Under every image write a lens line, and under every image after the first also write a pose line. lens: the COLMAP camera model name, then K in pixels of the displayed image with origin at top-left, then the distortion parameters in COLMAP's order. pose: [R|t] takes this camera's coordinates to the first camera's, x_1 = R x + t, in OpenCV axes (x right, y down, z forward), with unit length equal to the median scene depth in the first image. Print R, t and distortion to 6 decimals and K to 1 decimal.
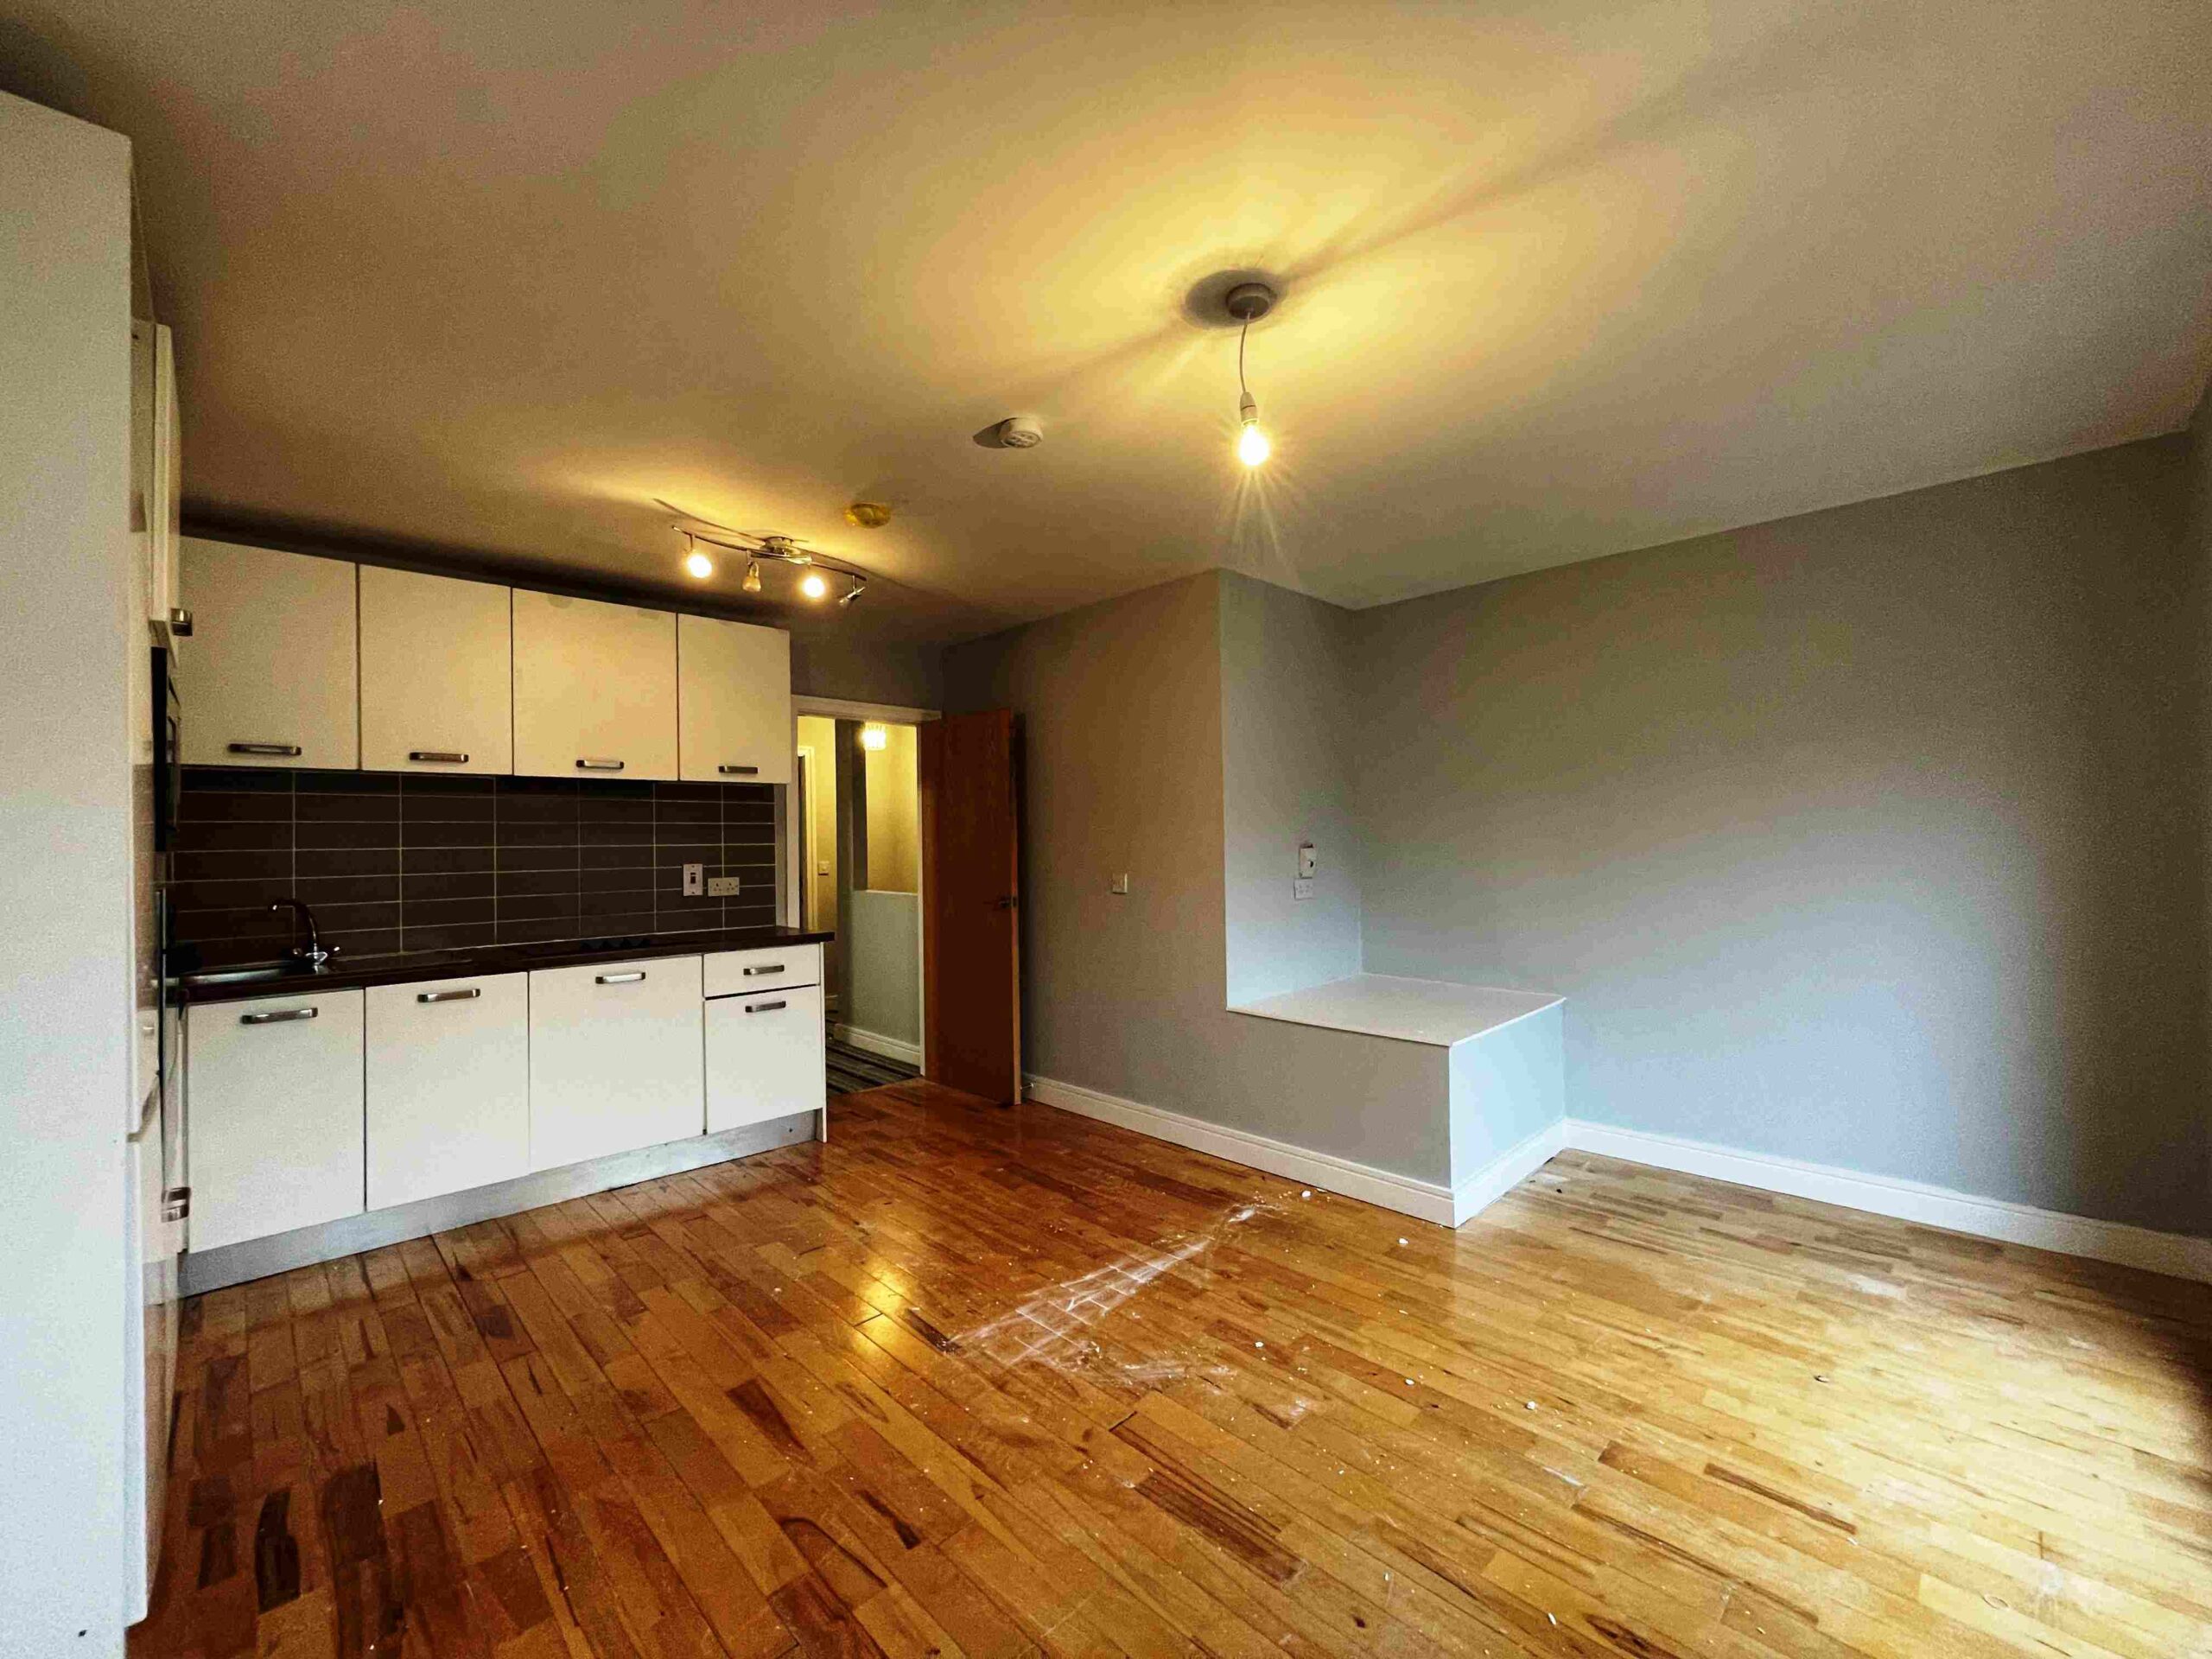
lens RADIAL K [[889.4, 0, 1106.0], [0, 889.4, 829.5], [0, 0, 1]] dist [-0.011190, -0.000070]
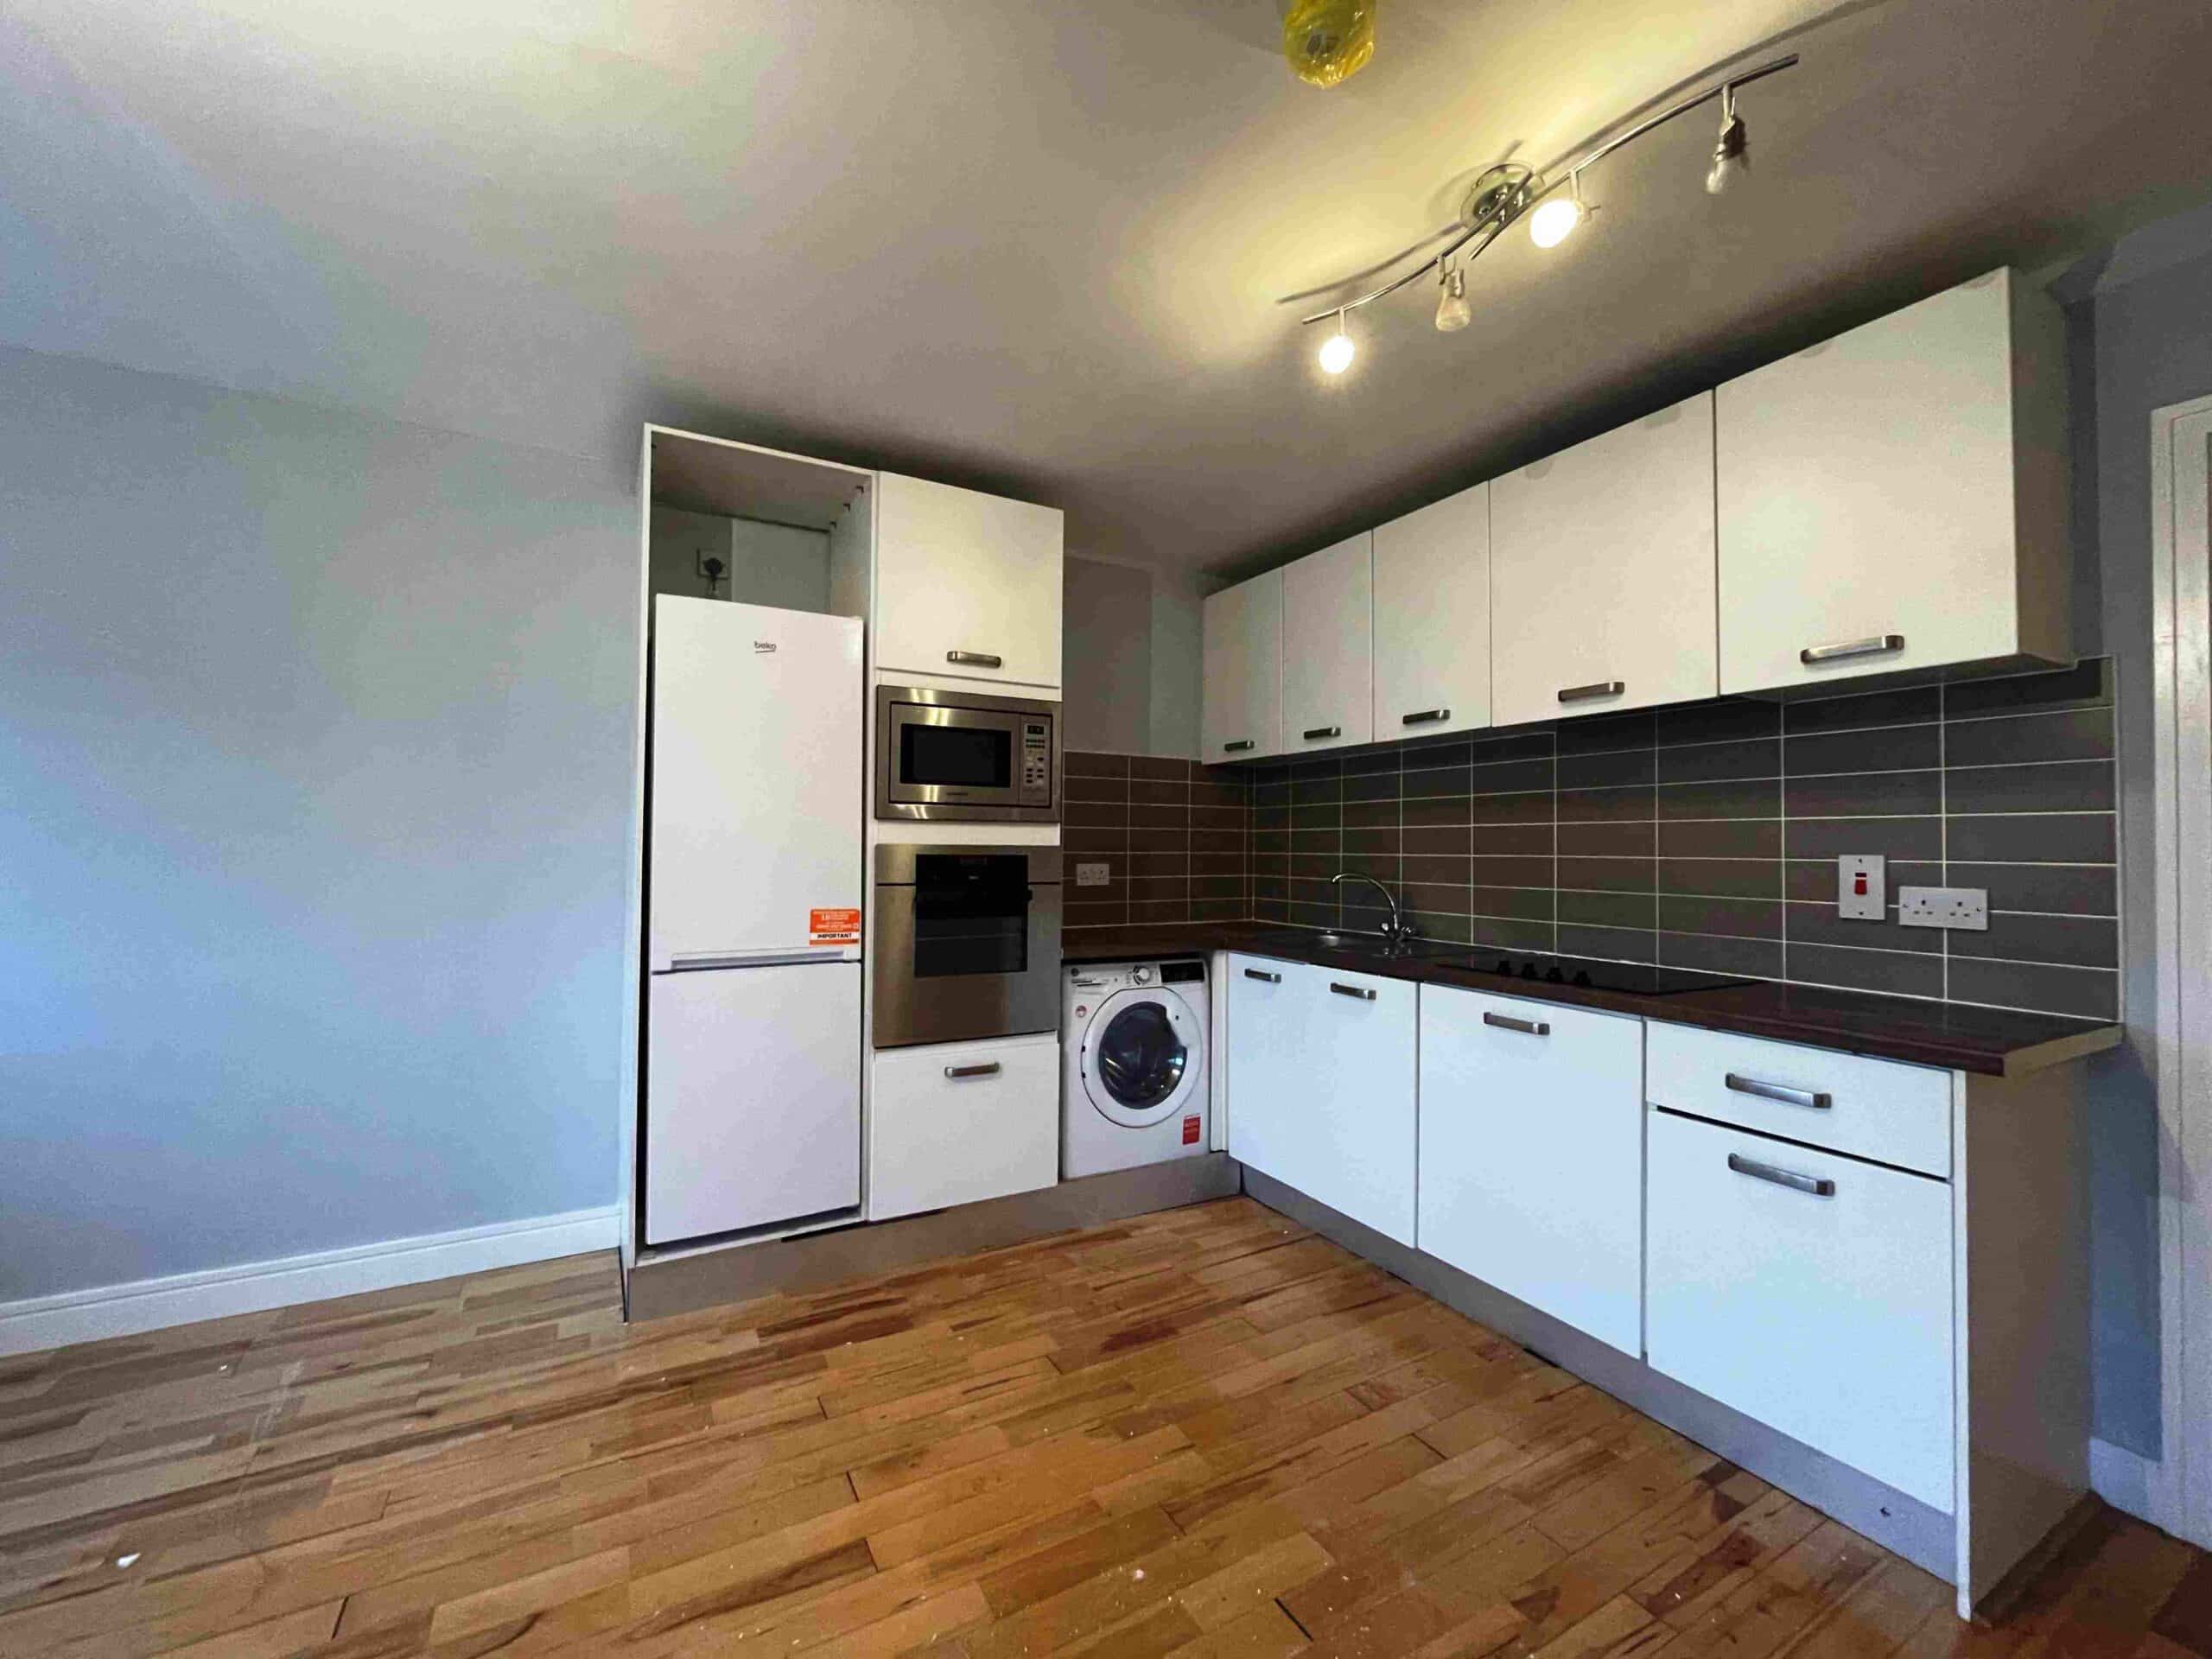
lens RADIAL K [[897.5, 0, 1106.0], [0, 897.5, 829.5], [0, 0, 1]] dist [-0.001268, 0.000013]
pose [[-0.261349, -0.006393, -0.965223, 0.168761], [0.010417, 0.999901, -0.009443, 0.032436], [0.965188, -0.012522, -0.261257, 0.943438]]
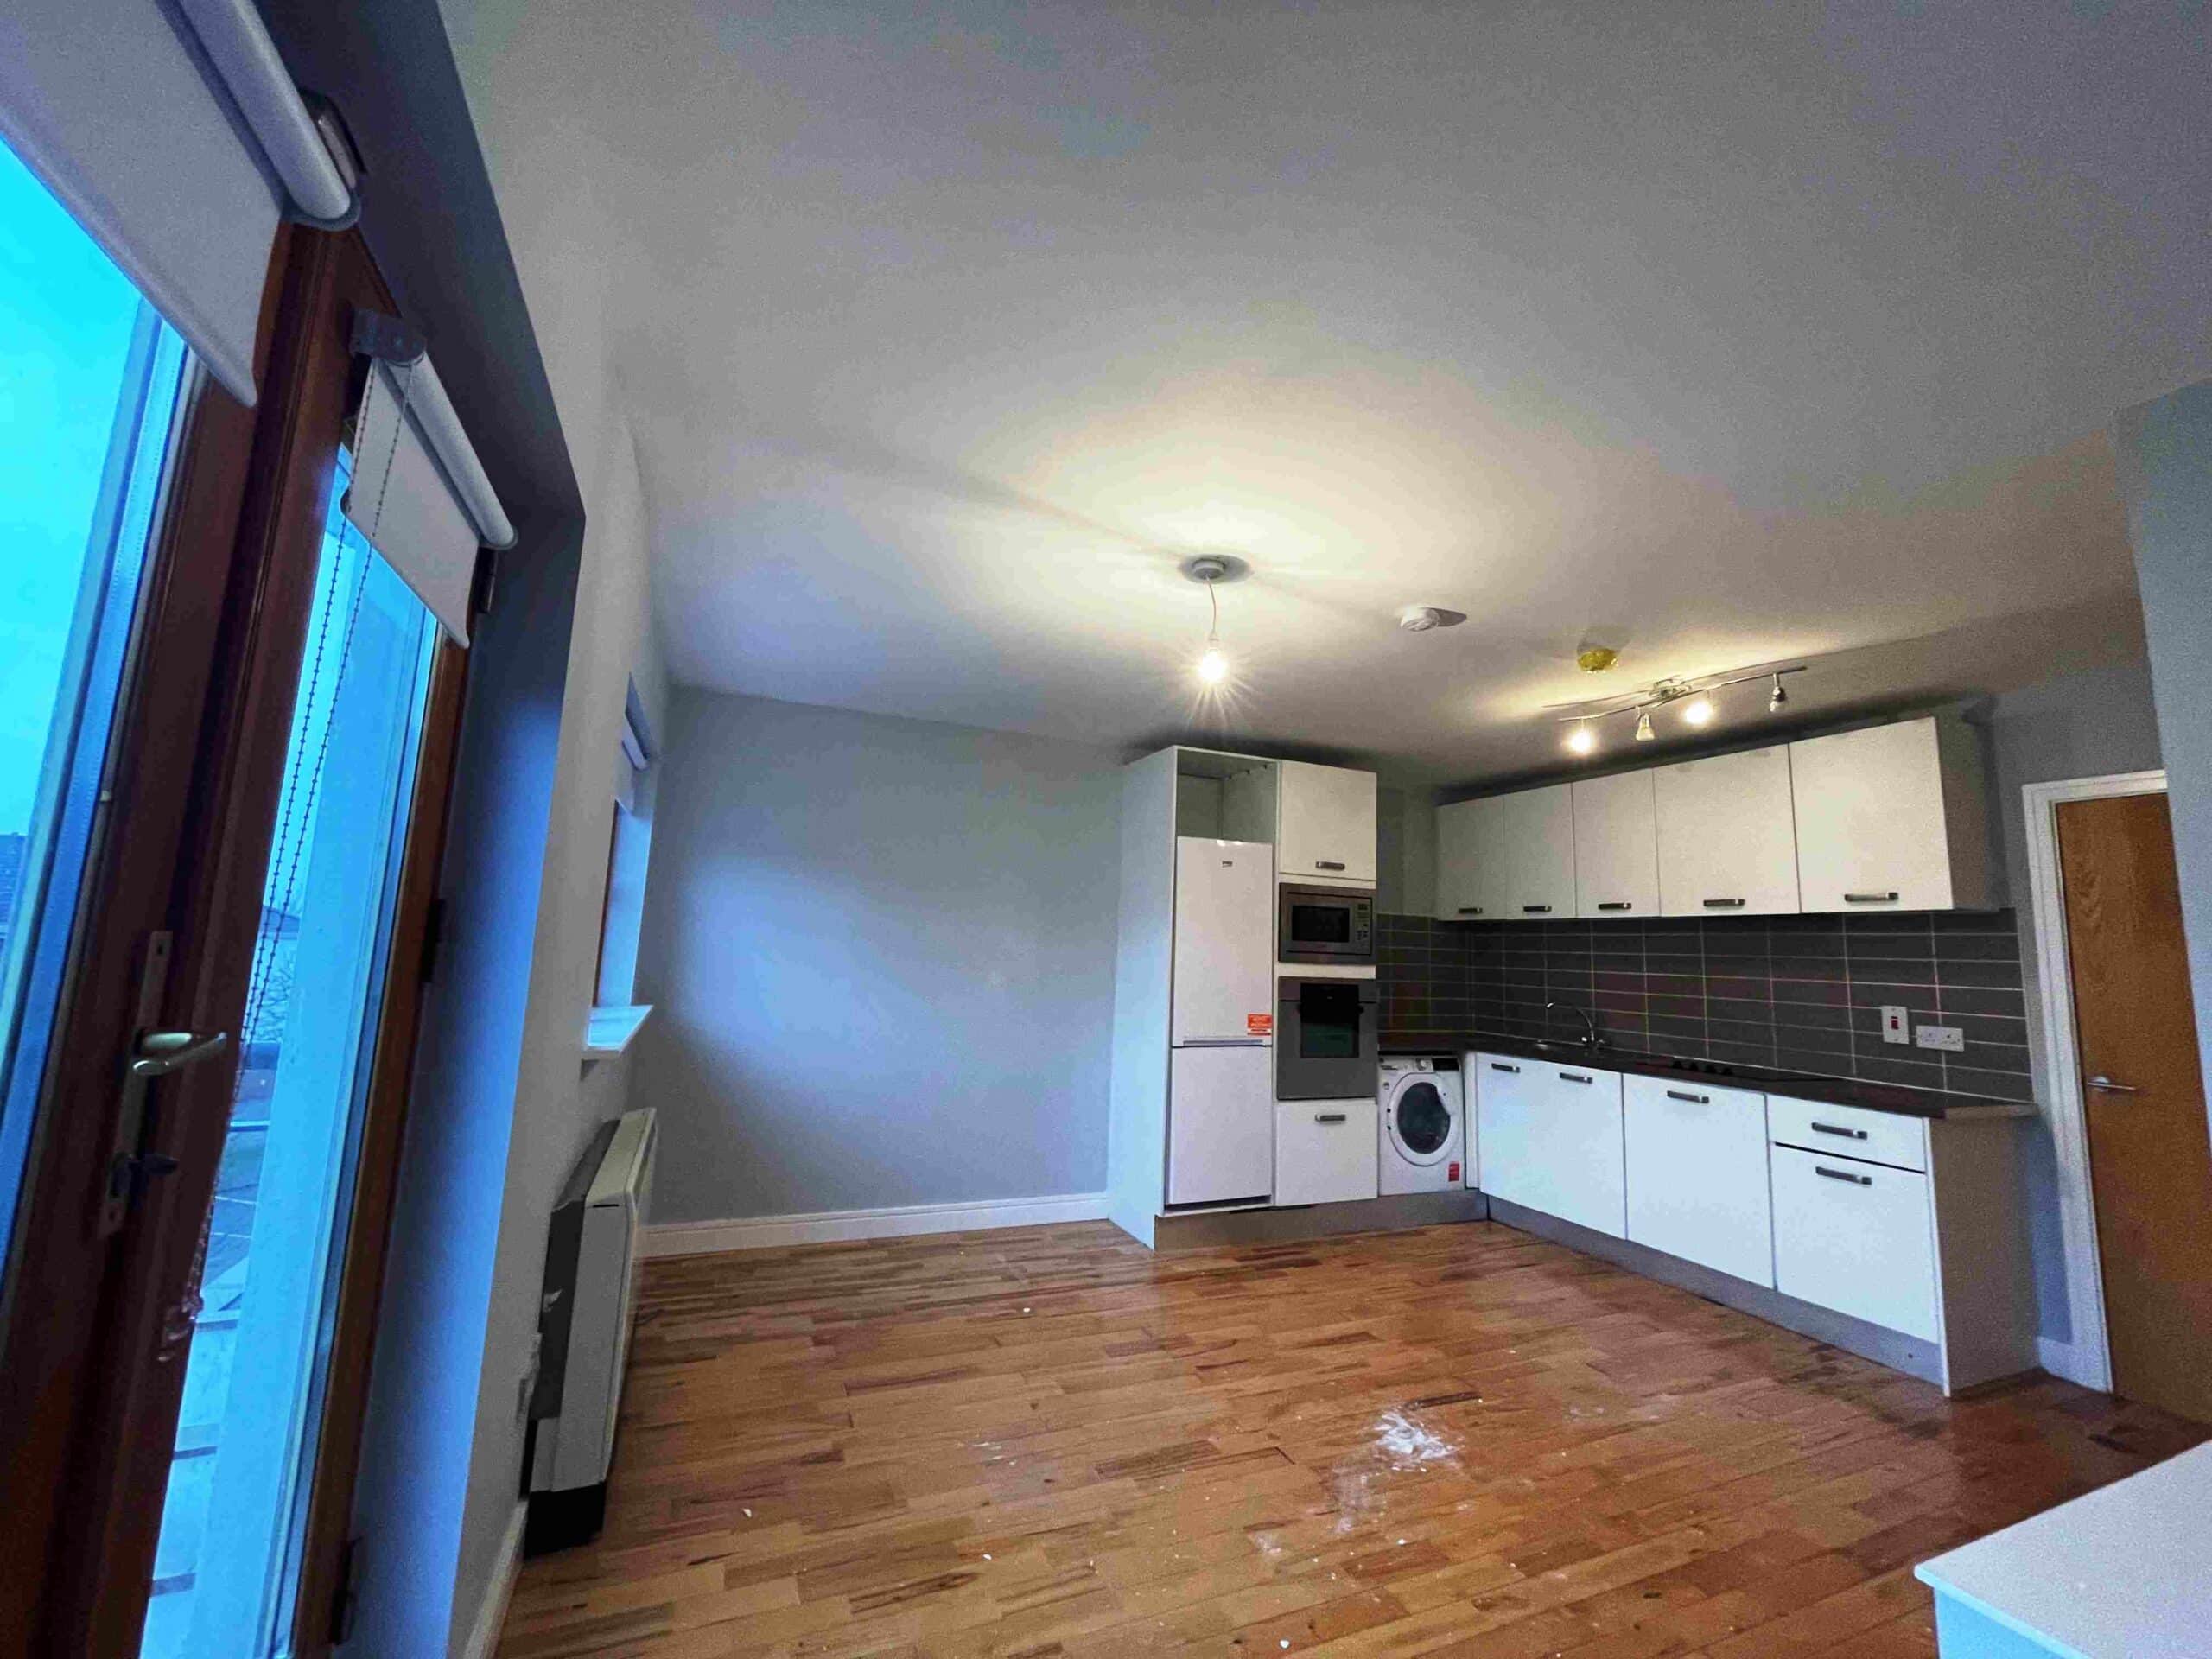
lens RADIAL K [[897.5, 0, 1106.0], [0, 897.5, 829.5], [0, 0, 1]] dist [-0.001268, 0.000013]
pose [[-0.359567, -0.121942, -0.925117, 0.847739], [-0.018296, 0.992155, -0.123668, -0.013420], [0.932940, -0.027541, -0.358978, 0.780767]]
